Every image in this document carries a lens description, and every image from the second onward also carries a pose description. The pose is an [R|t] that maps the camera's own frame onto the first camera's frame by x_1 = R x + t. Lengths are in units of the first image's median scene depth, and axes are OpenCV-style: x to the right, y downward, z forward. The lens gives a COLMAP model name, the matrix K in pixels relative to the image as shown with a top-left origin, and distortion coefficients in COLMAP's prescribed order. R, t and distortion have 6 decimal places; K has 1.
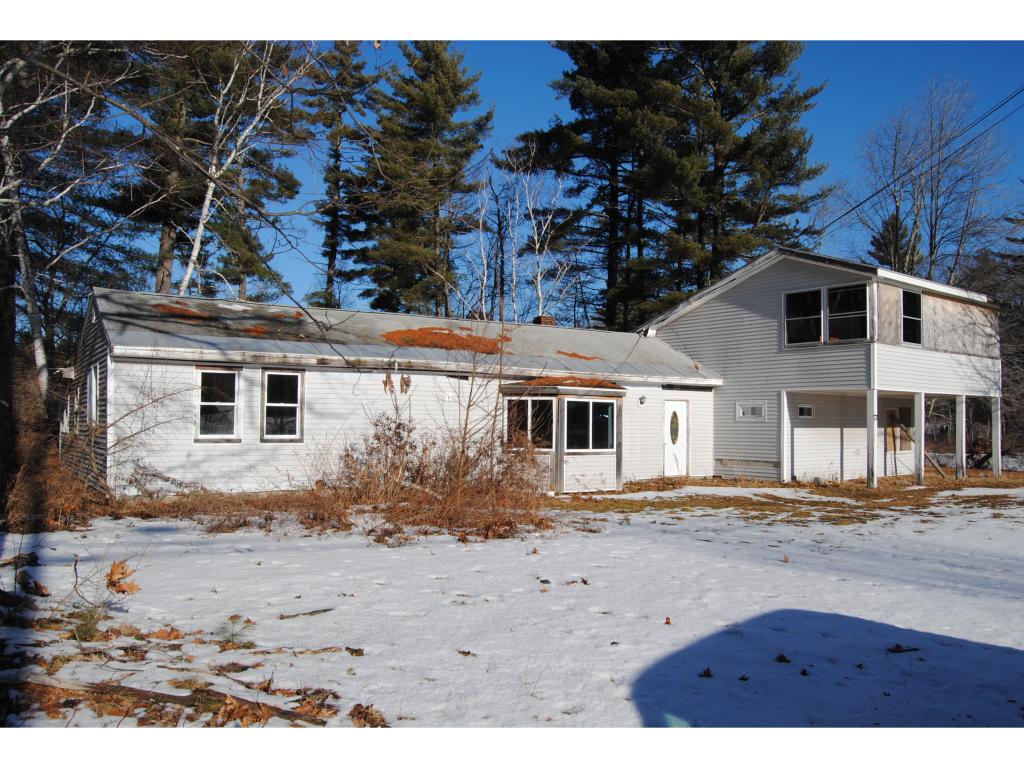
lens RADIAL K [[819.1, 0, 511.6], [0, 819.1, 385.4], [0, 0, 1]] dist [-0.097071, 0.033560]
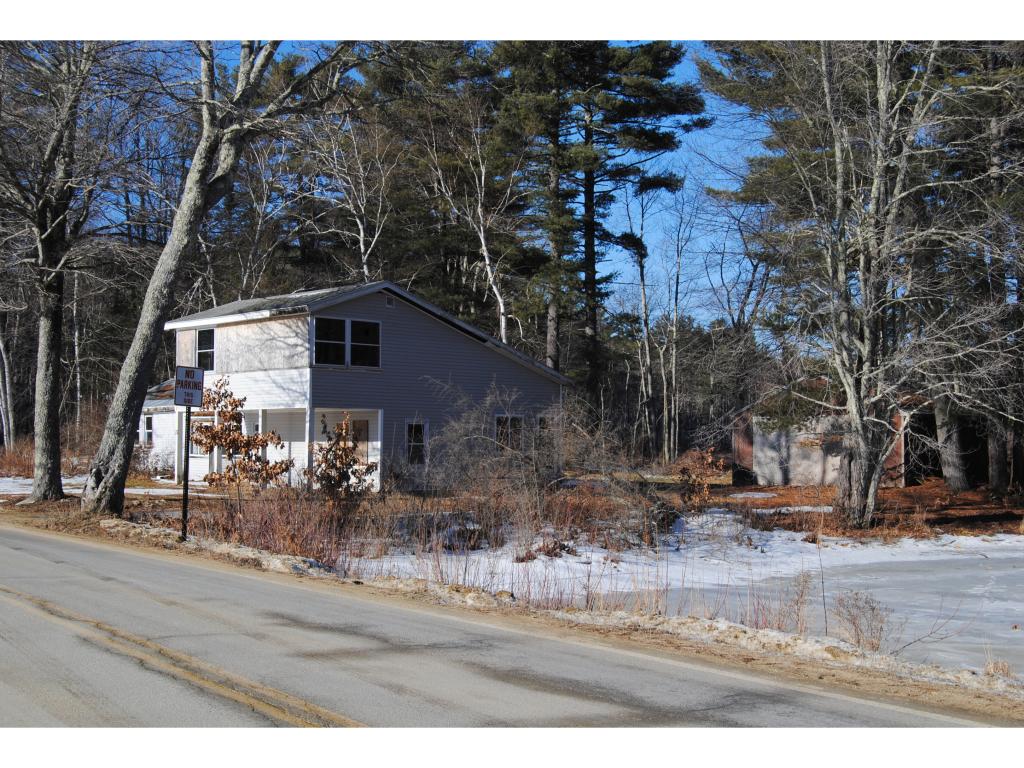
lens RADIAL K [[1334.1, 0, 515.9], [0, 1334.1, 393.0], [0, 0, 1]] dist [-0.060979, 0.000000]
pose [[0.099232, -0.044133, -0.994085, 2.311696], [0.041851, 0.998317, -0.040143, 0.073685], [0.994184, -0.037620, 0.100912, 1.136549]]
